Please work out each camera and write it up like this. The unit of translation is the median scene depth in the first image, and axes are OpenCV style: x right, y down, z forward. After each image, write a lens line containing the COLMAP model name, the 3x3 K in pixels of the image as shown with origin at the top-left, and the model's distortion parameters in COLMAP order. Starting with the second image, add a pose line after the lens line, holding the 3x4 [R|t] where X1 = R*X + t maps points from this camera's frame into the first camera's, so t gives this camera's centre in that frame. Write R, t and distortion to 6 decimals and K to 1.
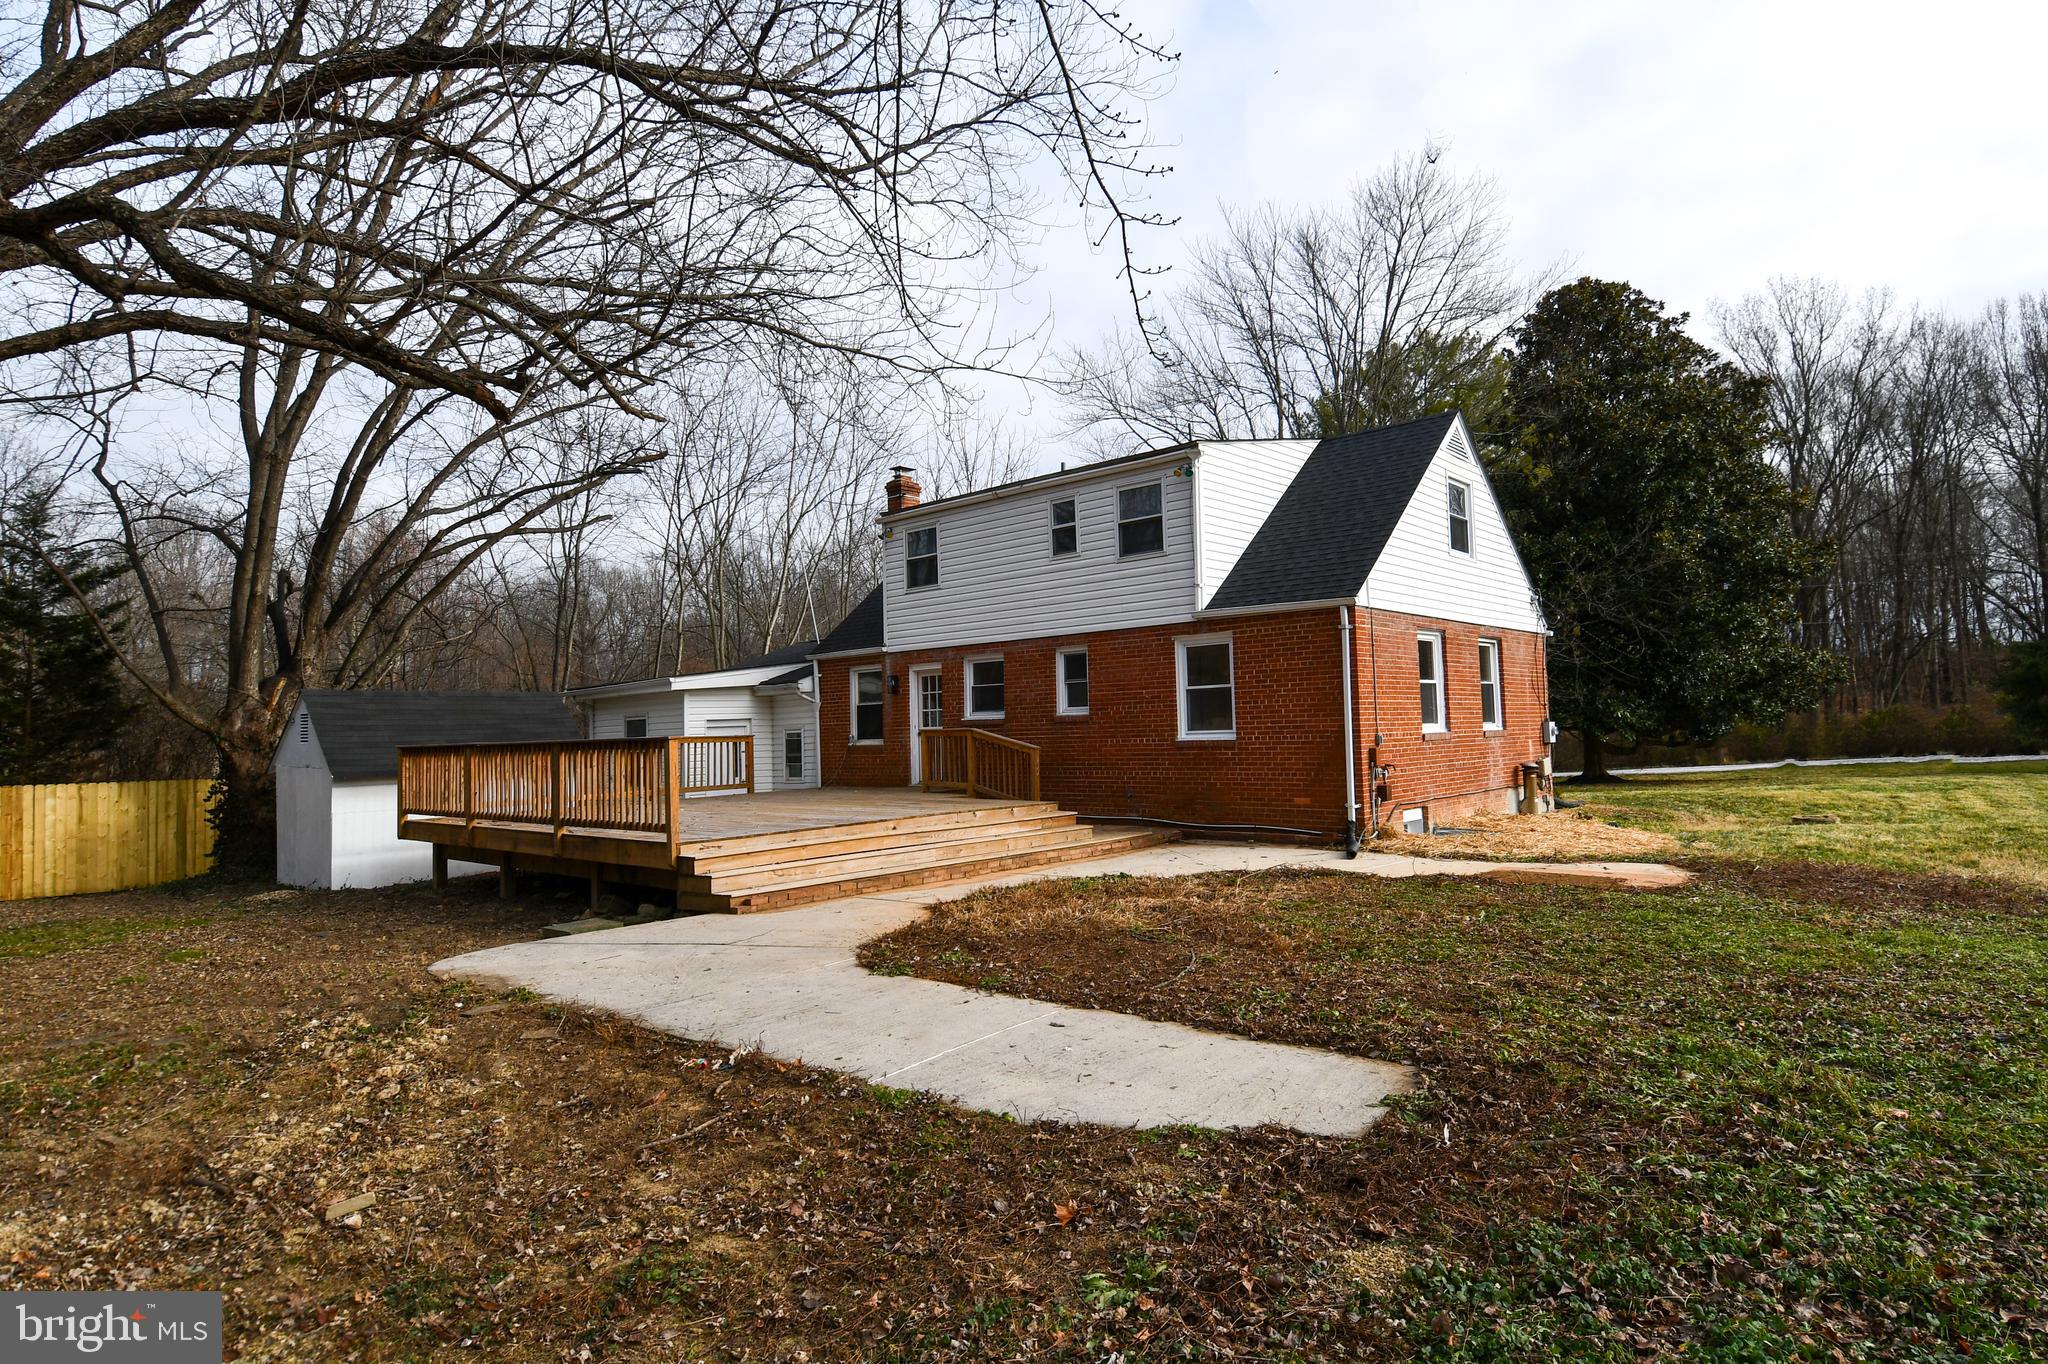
lens RADIAL K [[1111.5, 0, 1037.7], [0, 1111.5, 647.1], [0, 0, 1]] dist [0.060745, -0.072021]
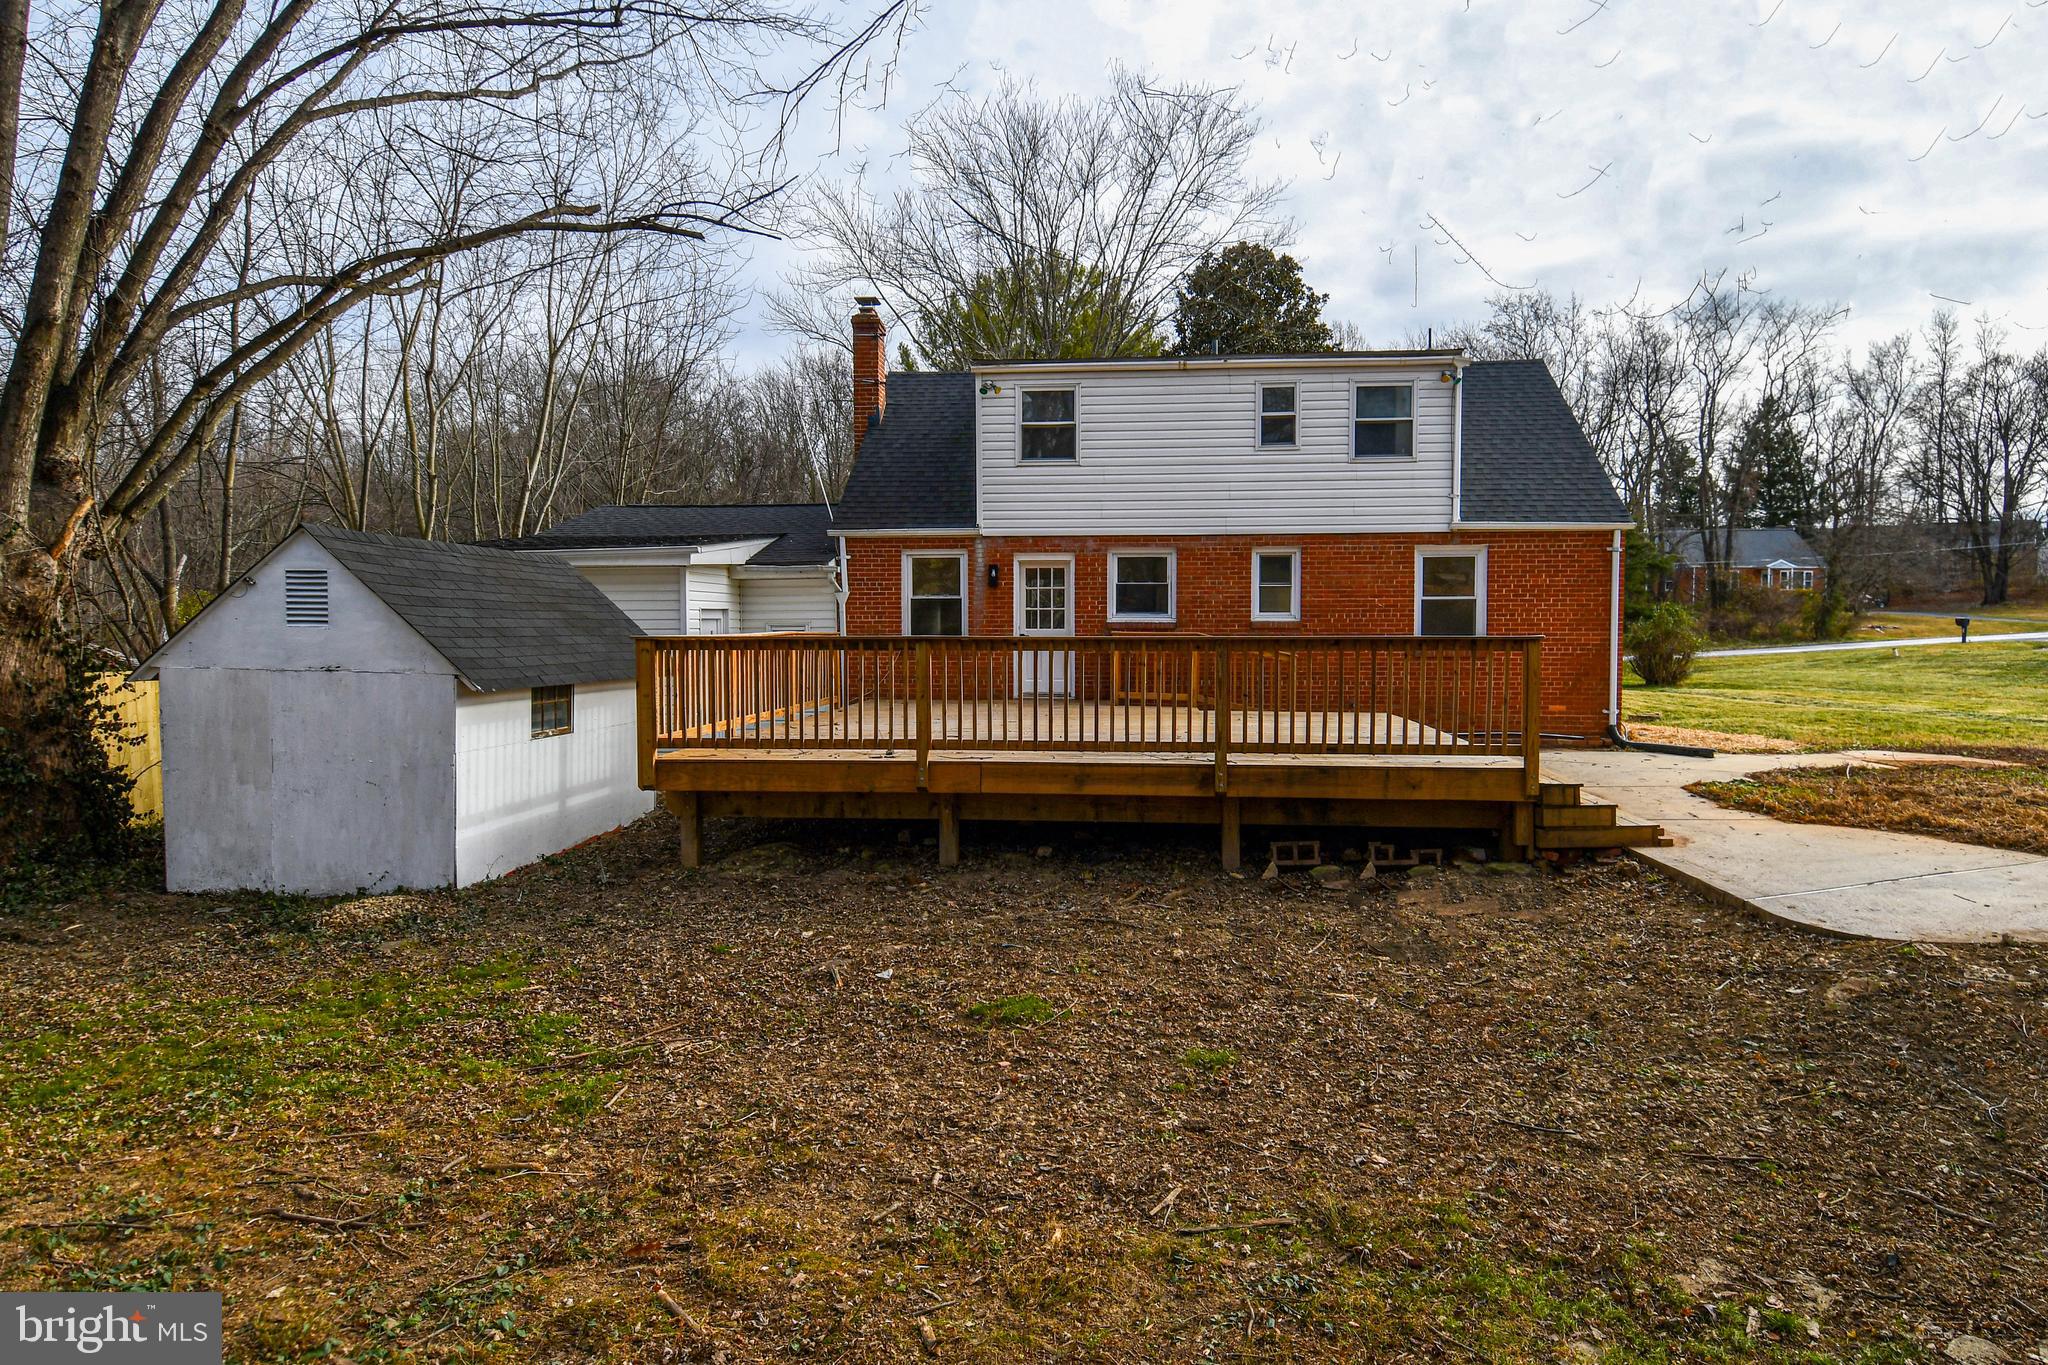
lens RADIAL K [[1111.5, 0, 1037.7], [0, 1111.5, 647.6], [0, 0, 1]] dist [0.060745, -0.072021]
pose [[0.798137, 0.019943, 0.602146, -0.684333], [-0.067344, 0.996142, 0.056272, 0.044057], [-0.598700, -0.085463, 0.796401, 0.369935]]
